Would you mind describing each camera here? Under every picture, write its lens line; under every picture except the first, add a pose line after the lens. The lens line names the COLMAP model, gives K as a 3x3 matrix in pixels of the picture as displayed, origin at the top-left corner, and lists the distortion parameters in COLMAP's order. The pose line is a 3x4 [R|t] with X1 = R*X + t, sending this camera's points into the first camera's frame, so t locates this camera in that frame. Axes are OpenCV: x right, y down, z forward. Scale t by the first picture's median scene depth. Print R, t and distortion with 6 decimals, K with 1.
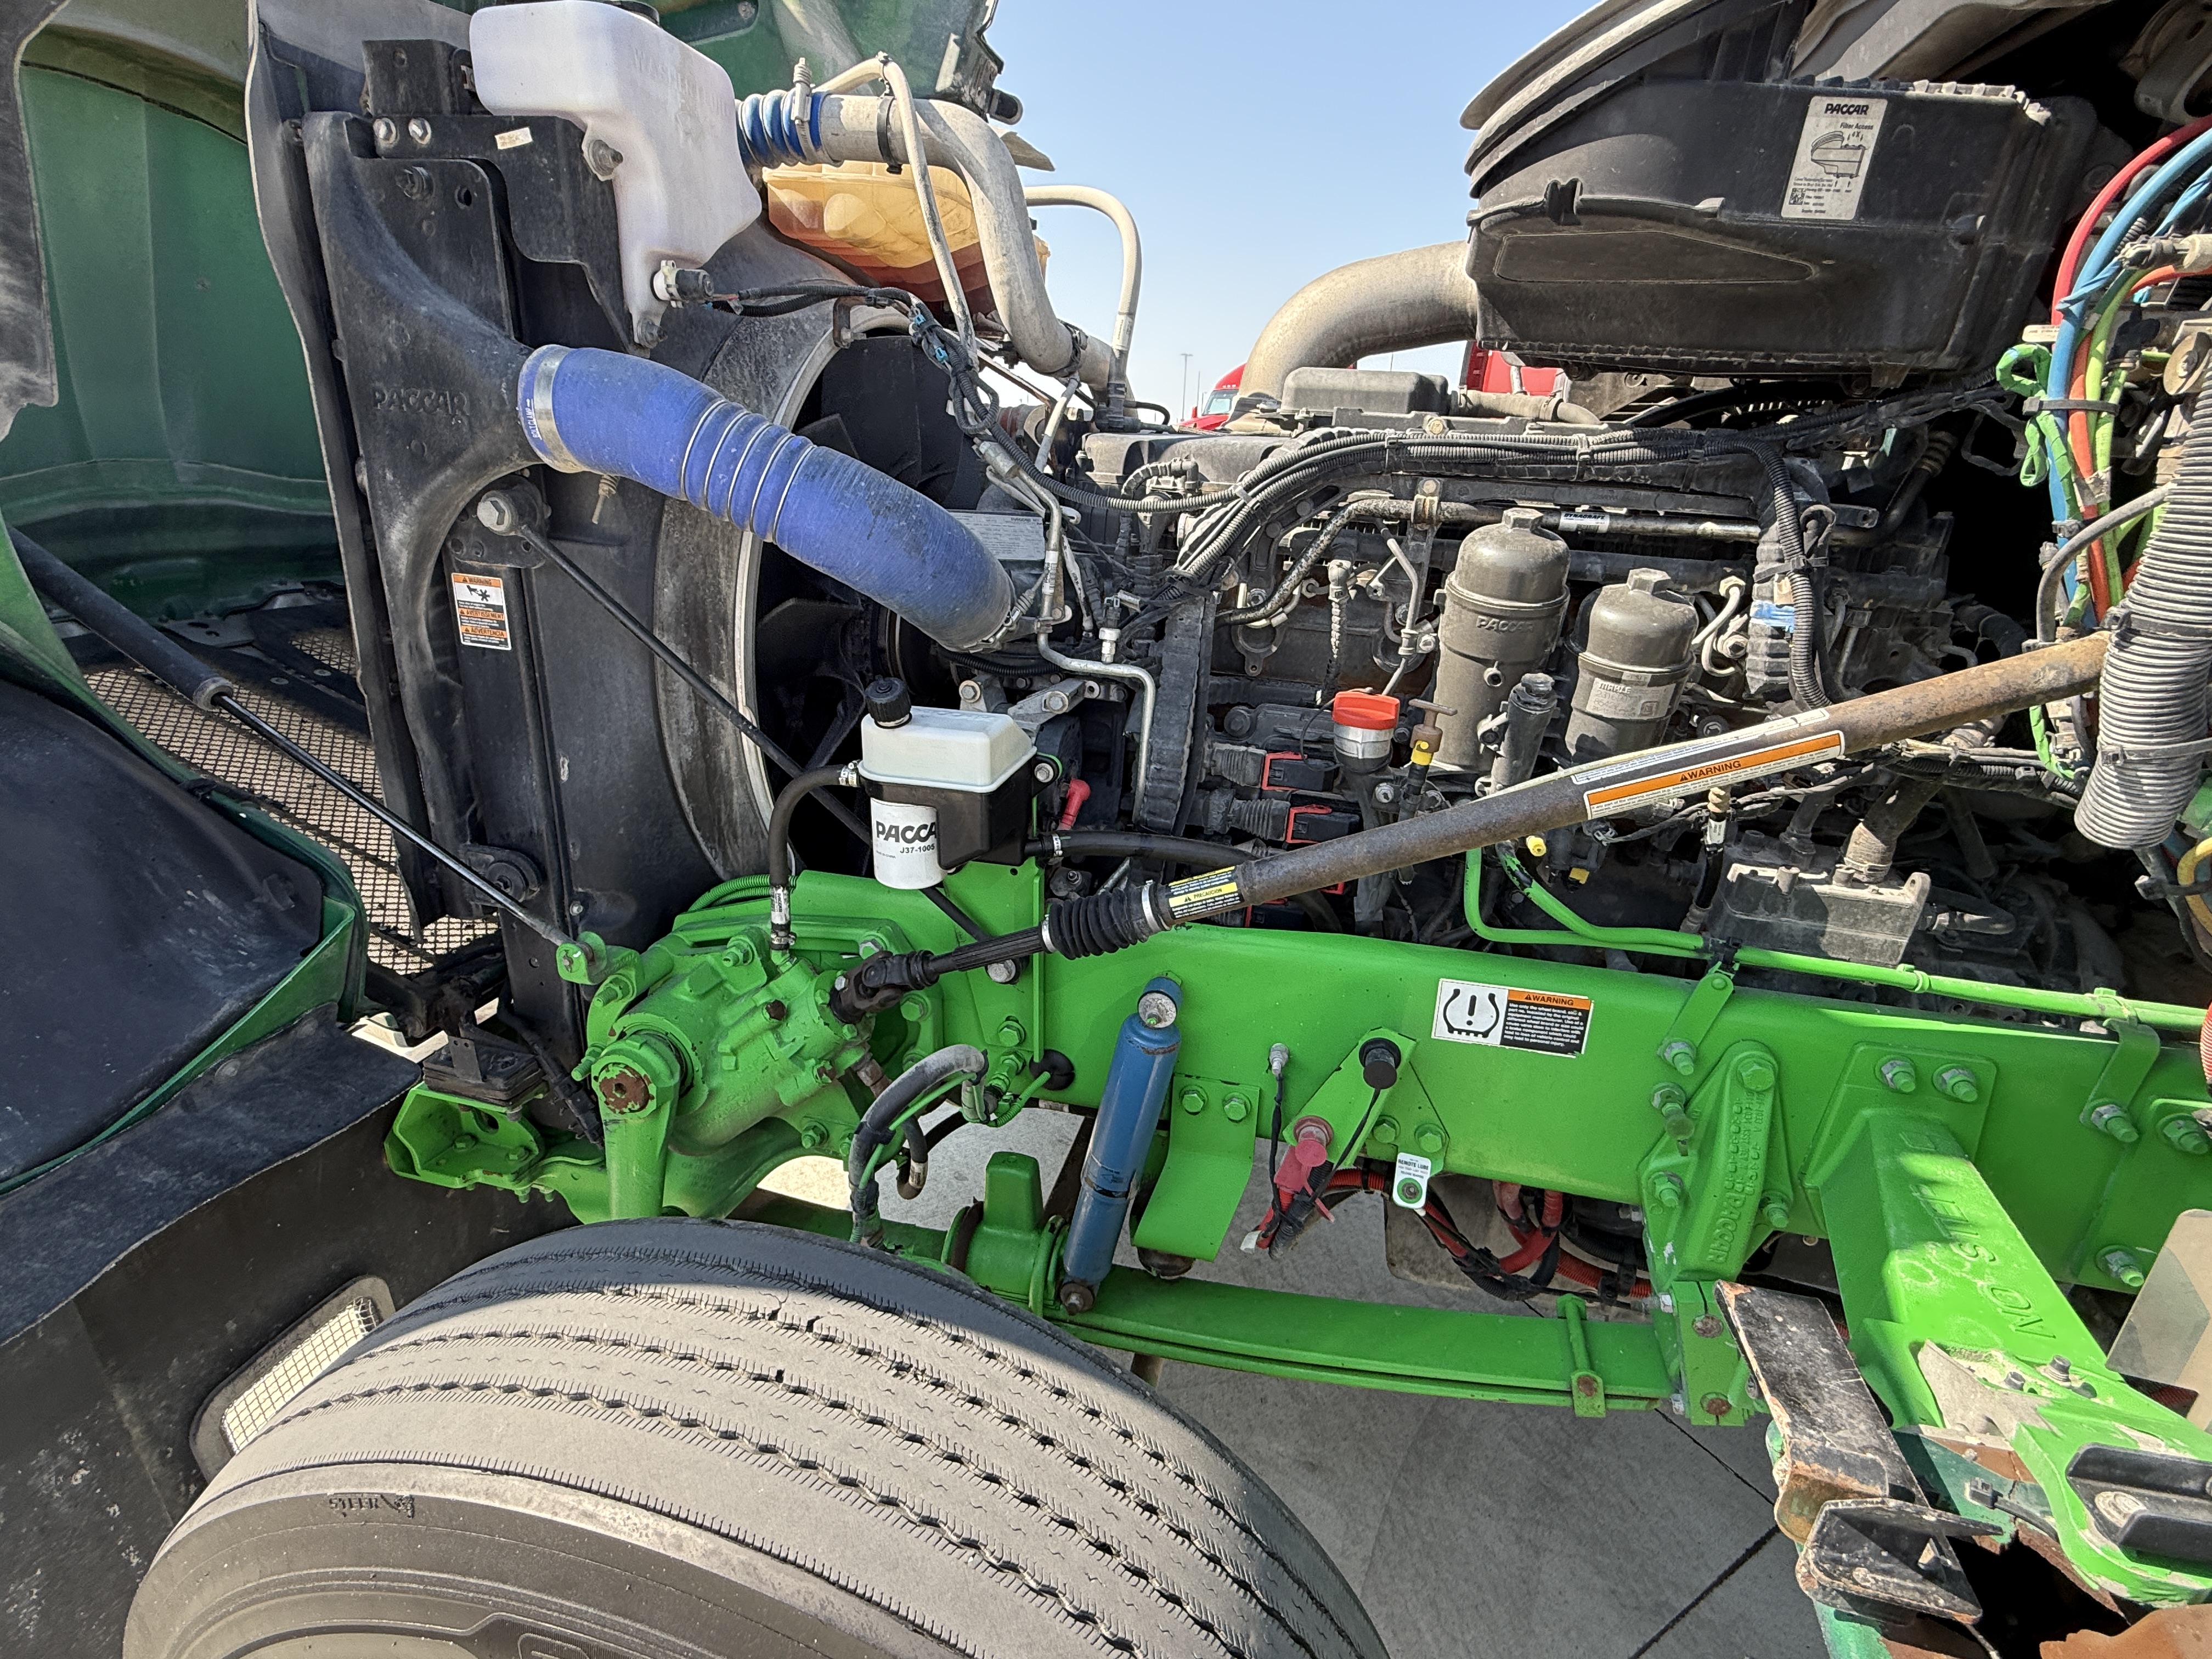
lens RADIAL K [[1044.6, 0, 1106.0], [0, 1044.6, 829.5], [0, 0, 1]] dist [-0.003589, 0.000175]
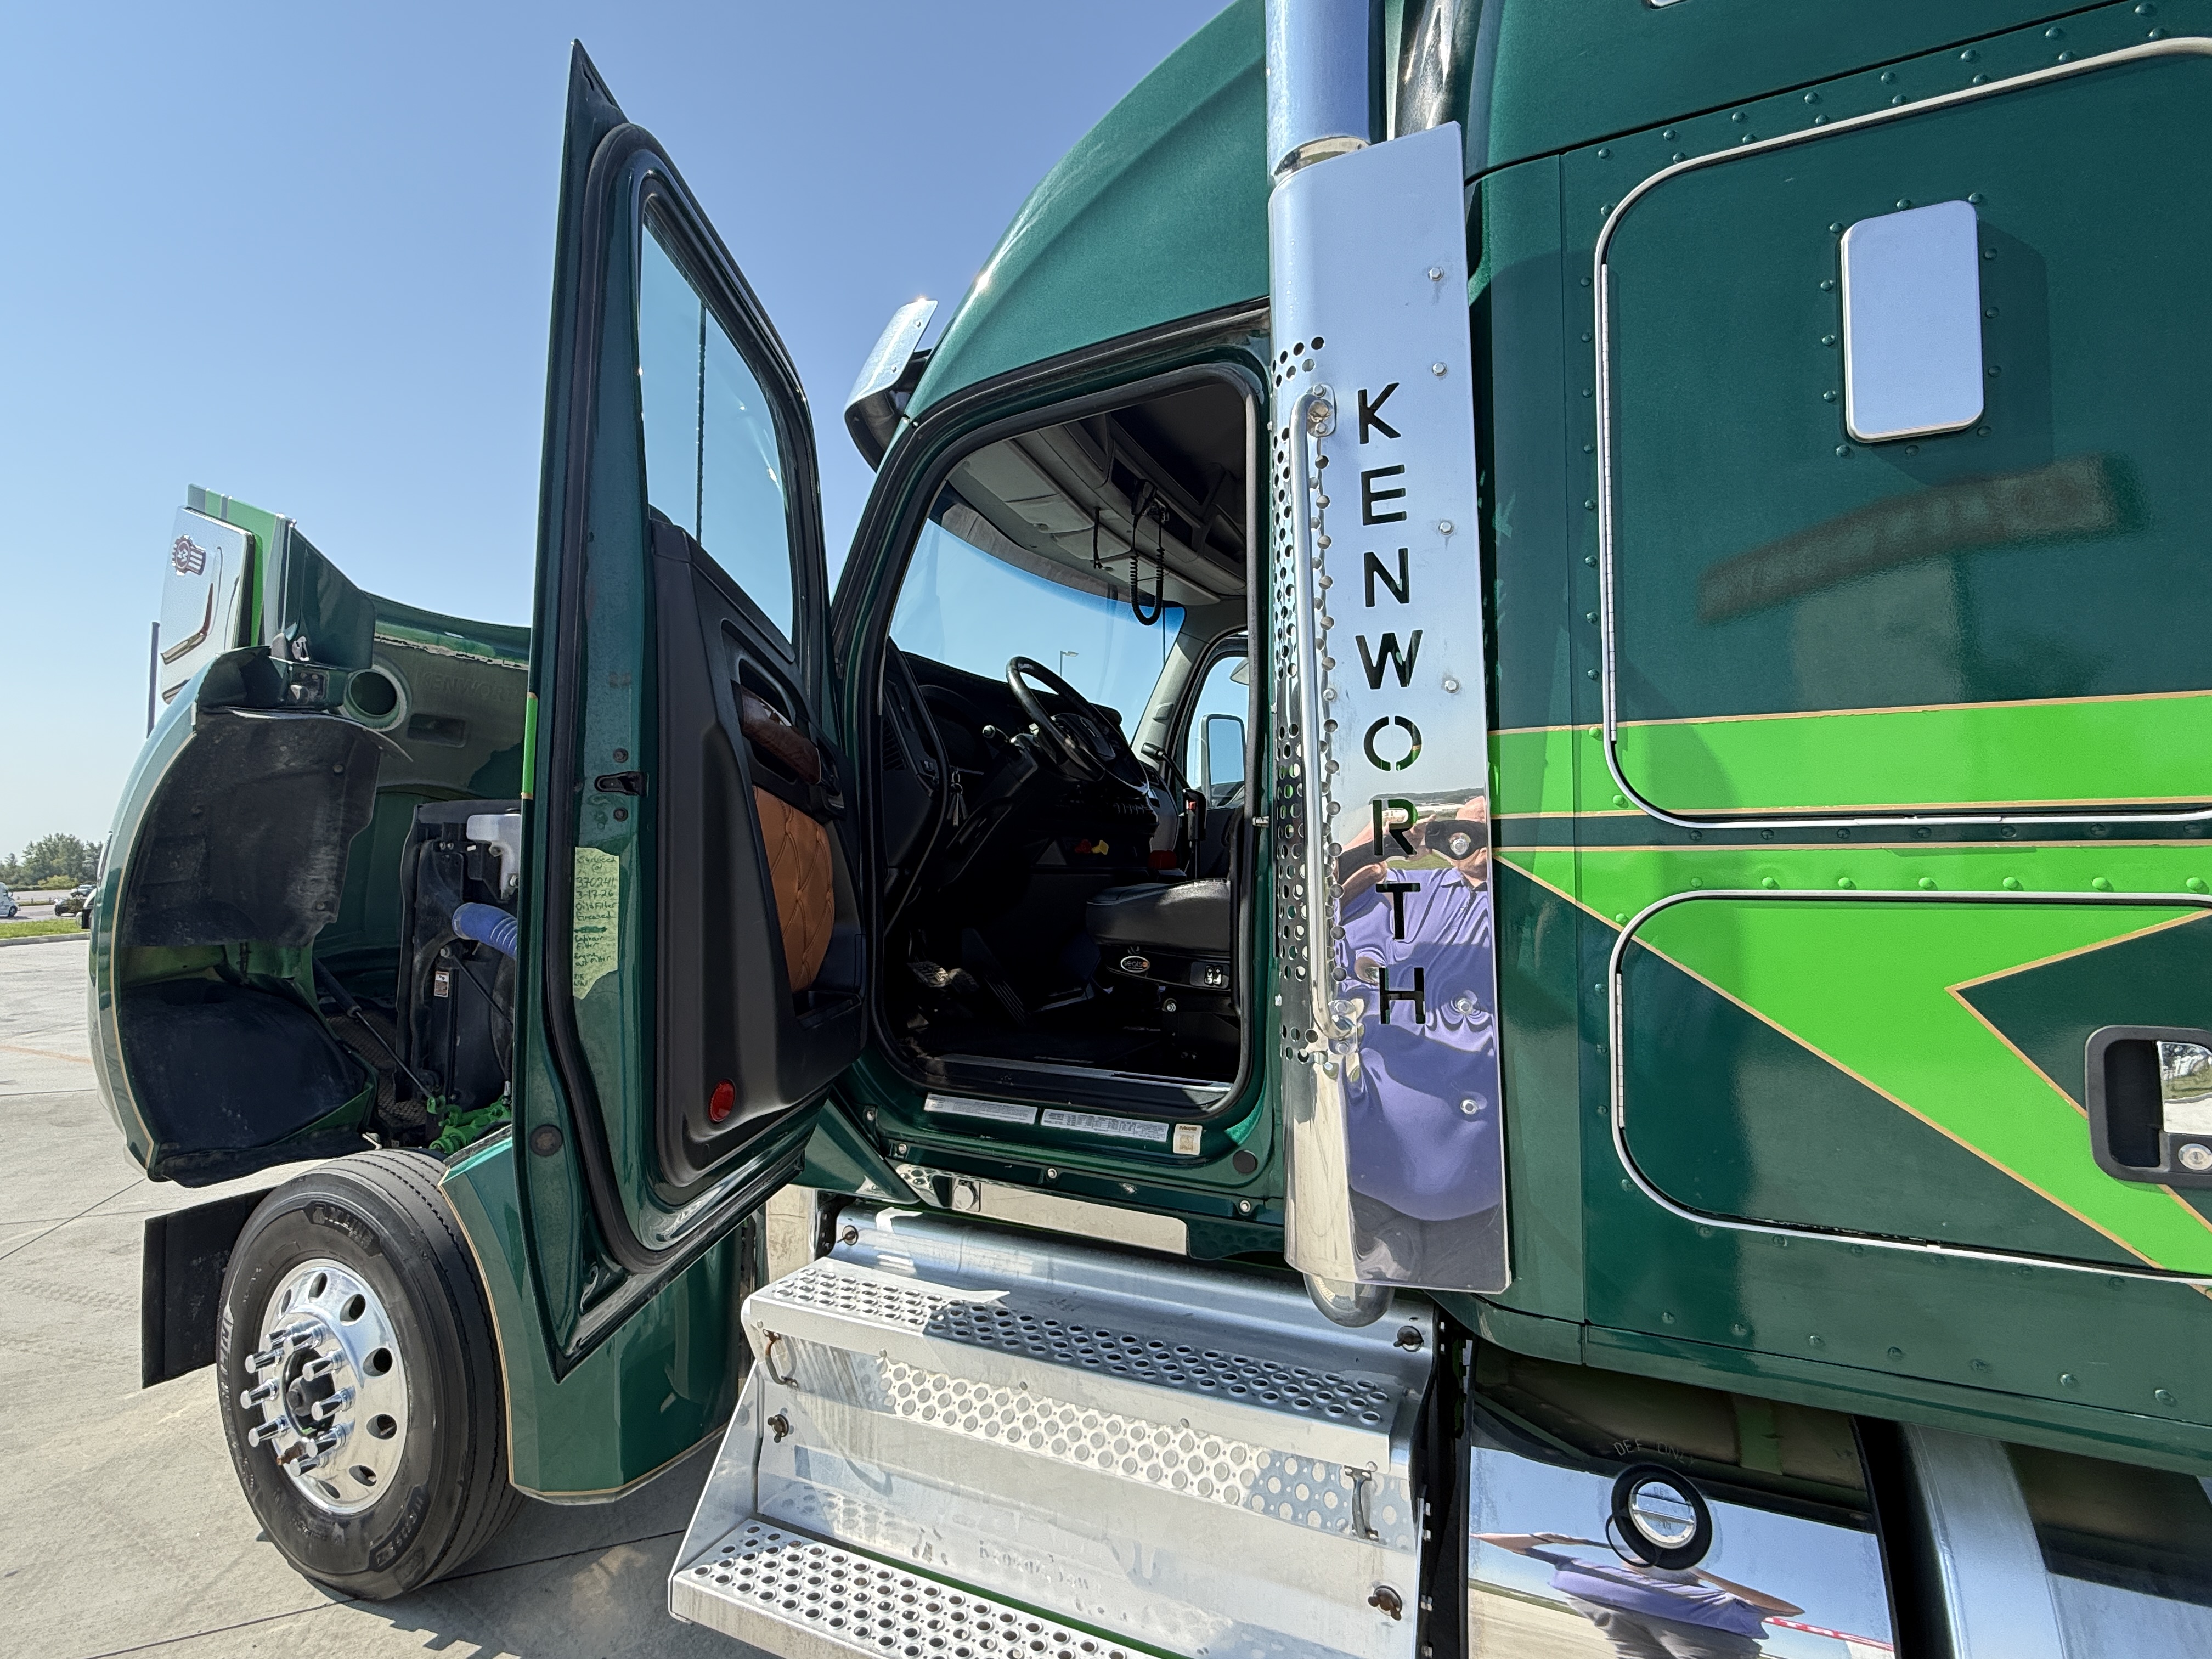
lens RADIAL K [[1044.6, 0, 1106.0], [0, 1044.6, 829.5], [0, 0, 1]] dist [-0.003589, 0.000175]
pose [[0.986830, -0.034125, -0.158122, 1.839874], [-0.030883, 0.919772, -0.391237, 0.513273], [0.158787, 0.390968, 0.906604, -1.638792]]
